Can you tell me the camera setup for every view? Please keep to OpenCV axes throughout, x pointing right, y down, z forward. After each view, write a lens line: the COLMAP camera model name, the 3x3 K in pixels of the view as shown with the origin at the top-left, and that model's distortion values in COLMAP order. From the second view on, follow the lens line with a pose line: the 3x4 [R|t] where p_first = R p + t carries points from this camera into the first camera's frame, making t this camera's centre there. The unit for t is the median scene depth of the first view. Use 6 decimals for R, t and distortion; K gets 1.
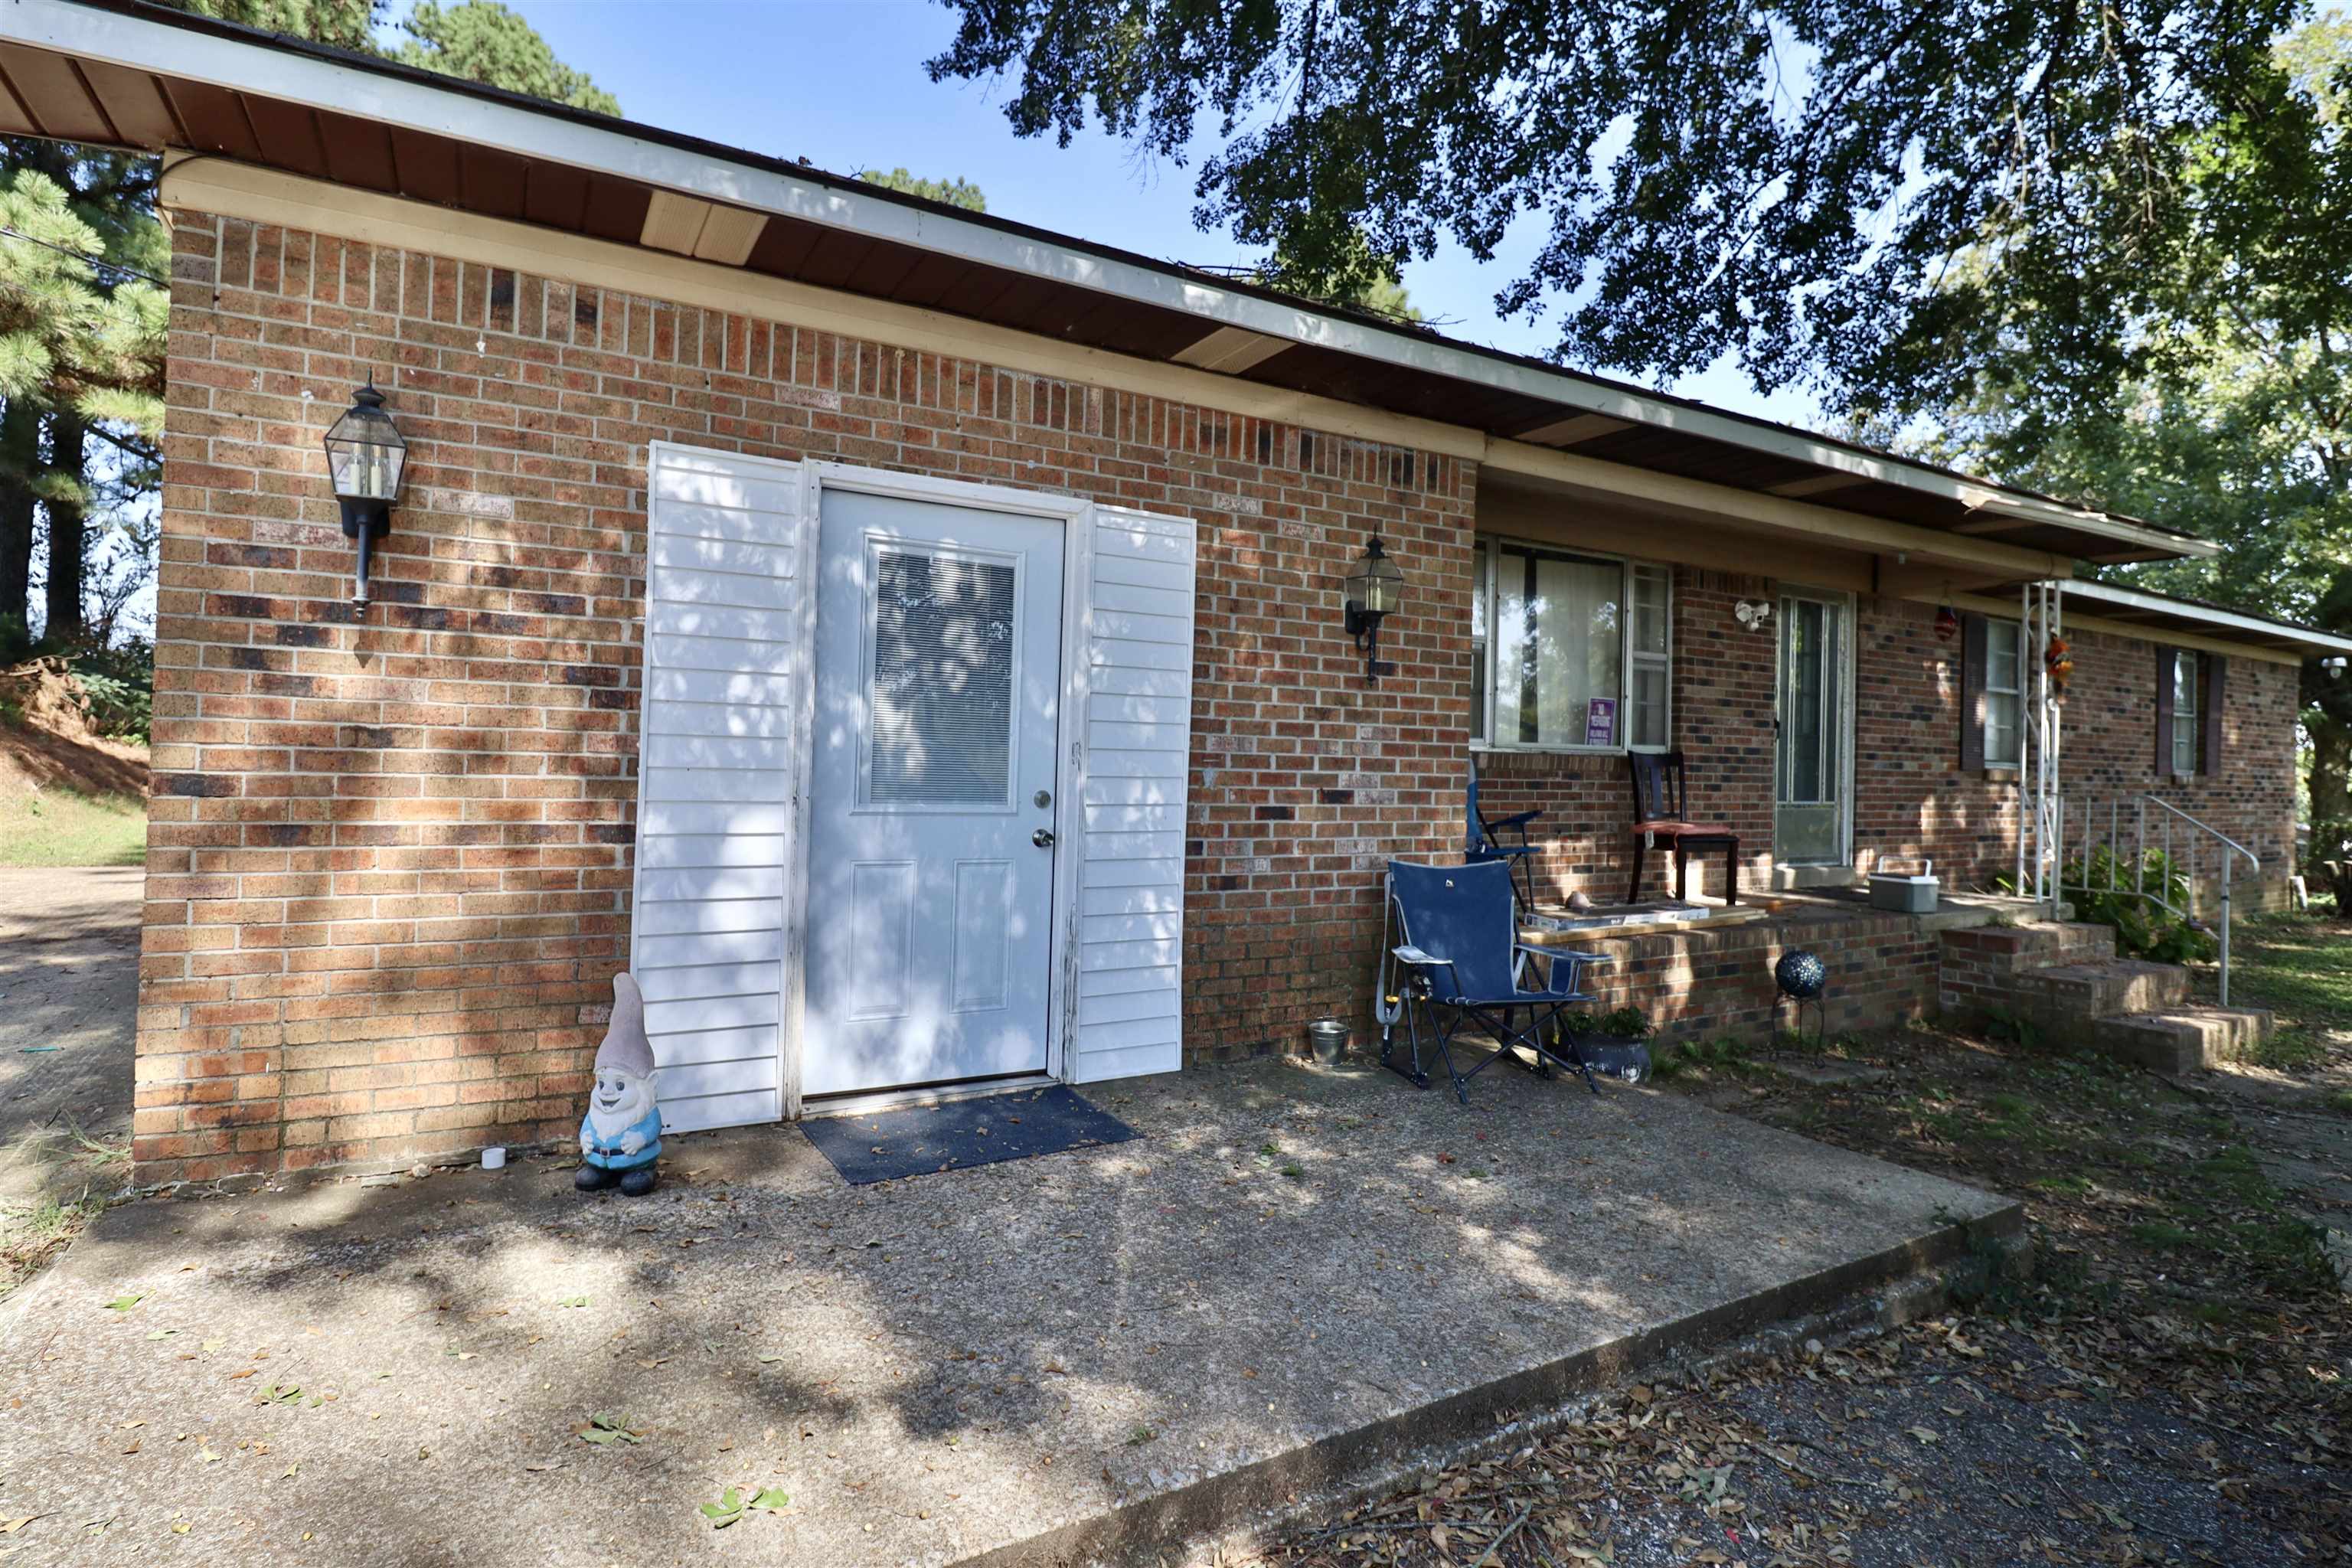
lens RADIAL K [[1215.2, 0, 1192.4], [0, 1215.2, 749.6], [0, 0, 1]] dist [-0.006455, -0.004820]
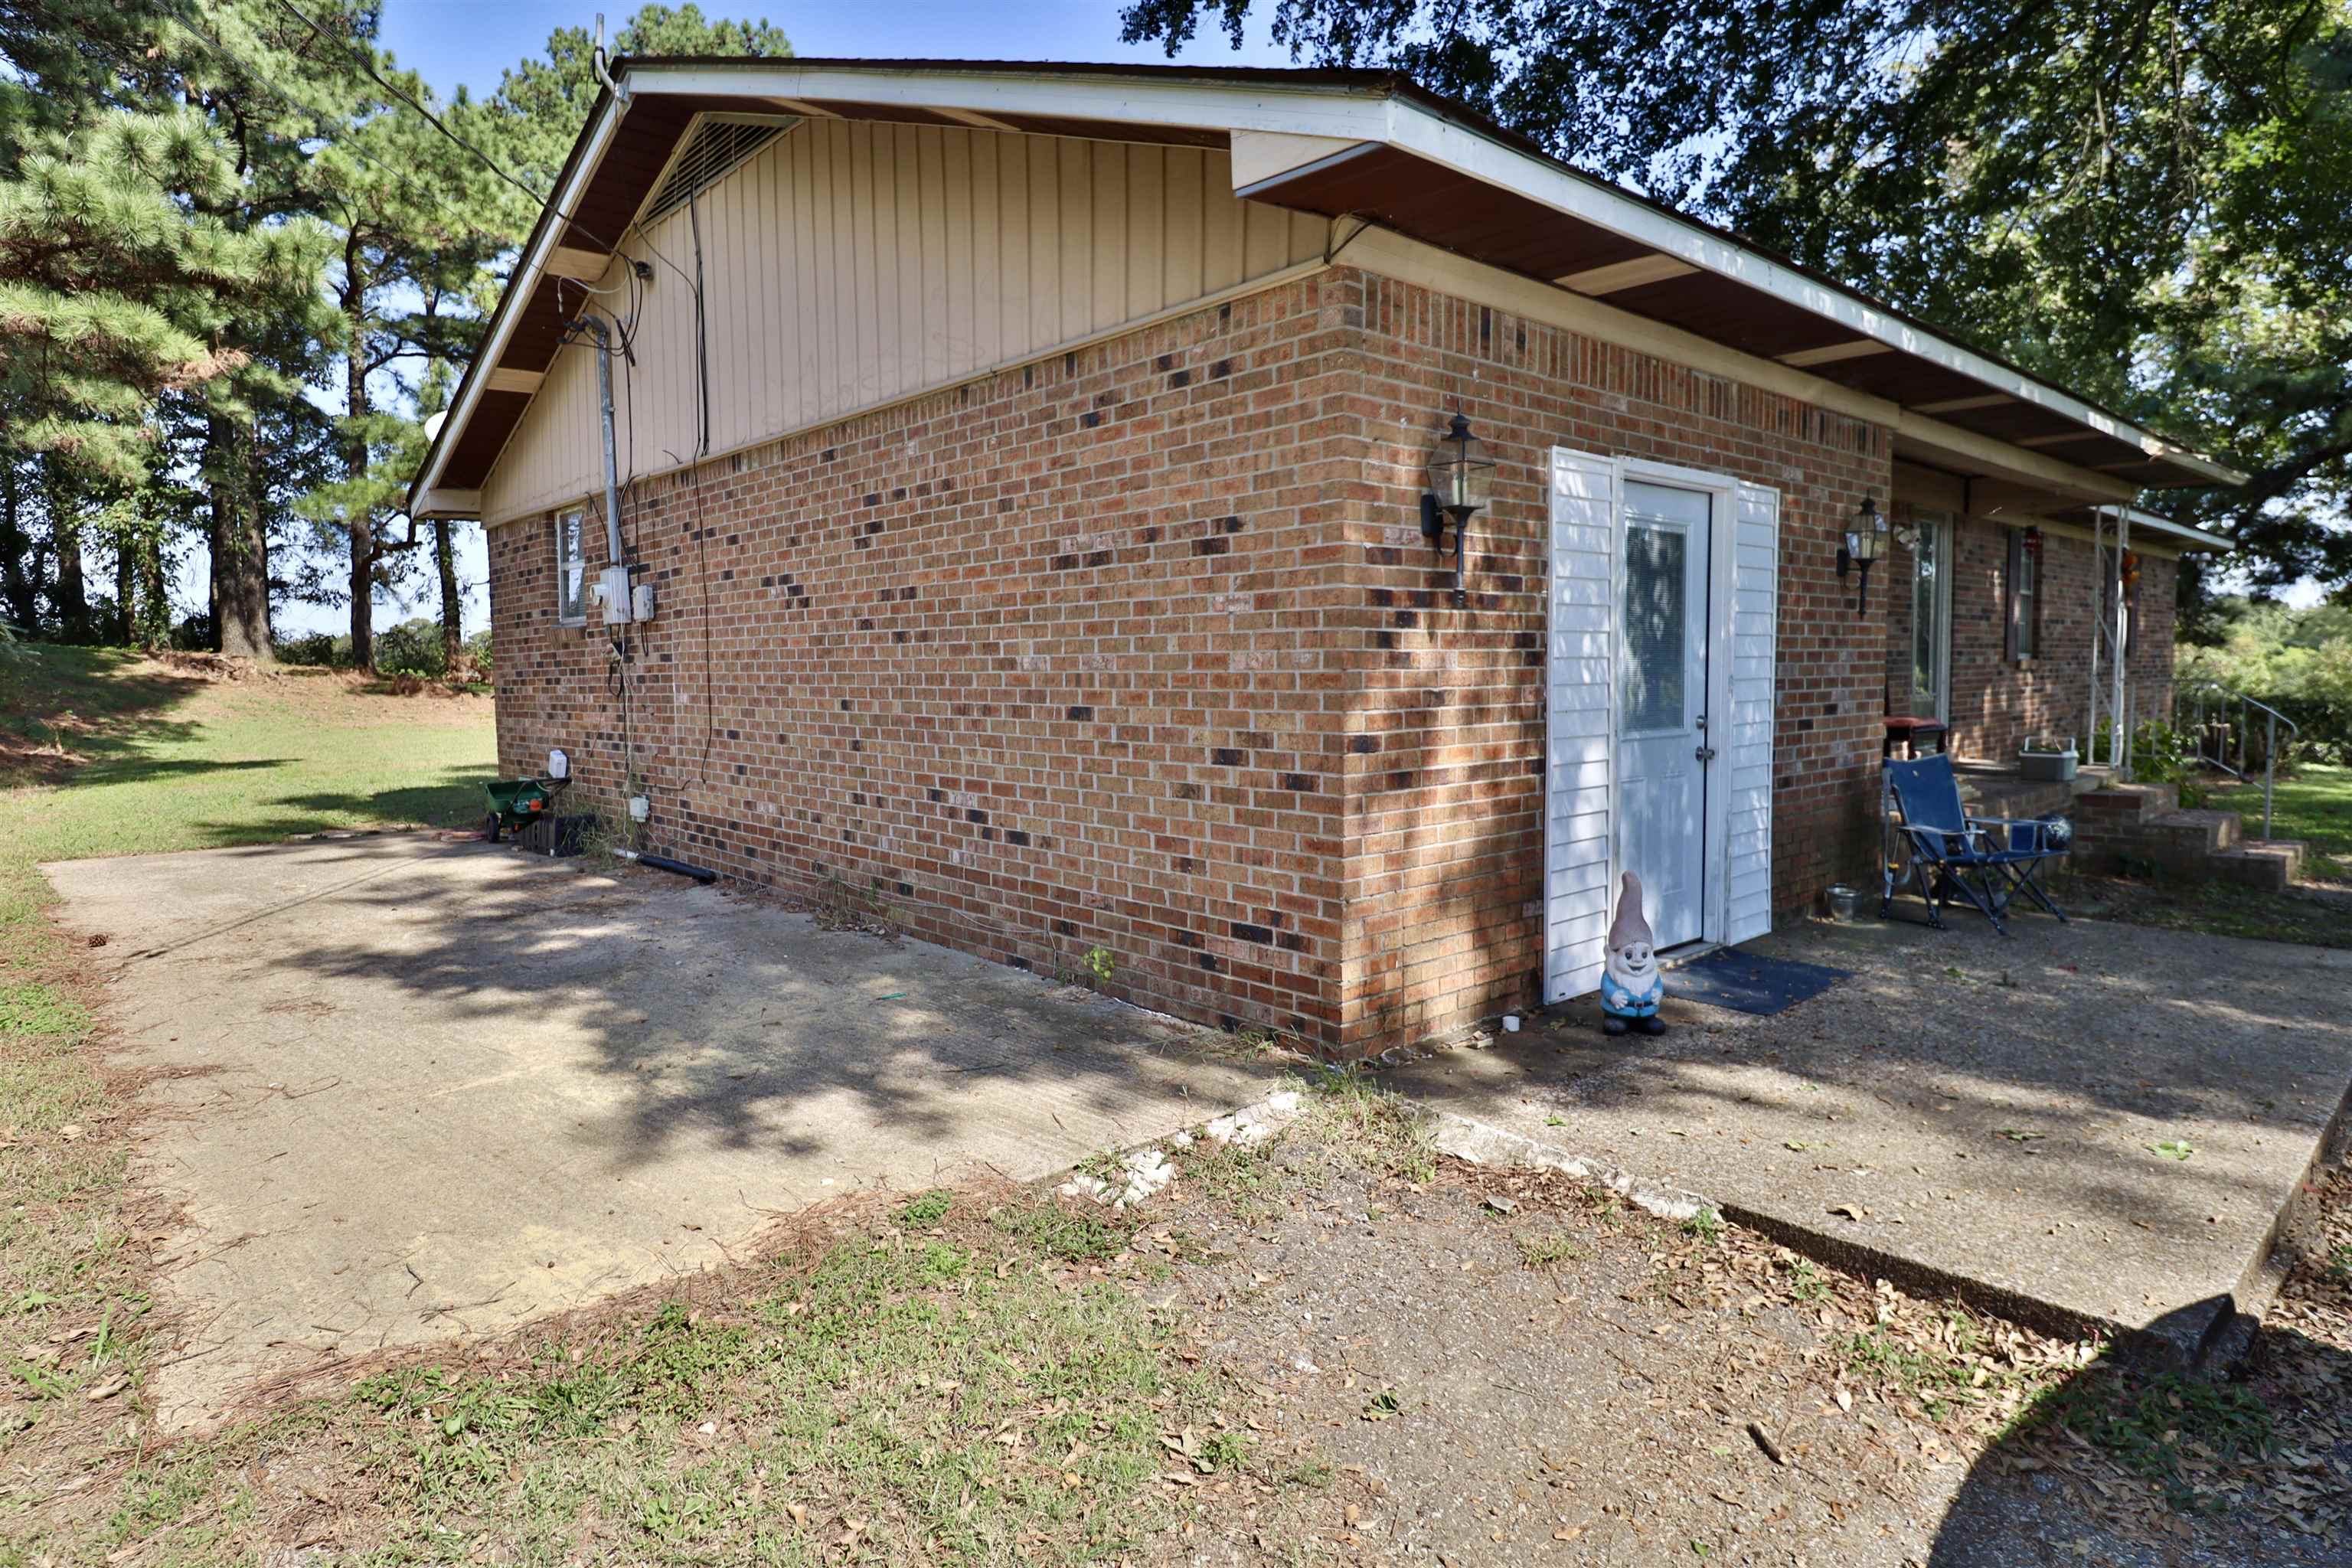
lens RADIAL K [[1297.0, 0, 1206.6], [0, 1297.0, 757.6], [0, 0, 1]] dist [0.004482, -0.015675]
pose [[0.977239, -0.052379, 0.205571, -1.081001], [0.035873, 0.995885, 0.083218, -0.063256], [-0.209084, -0.073950, 0.975098, -0.229714]]
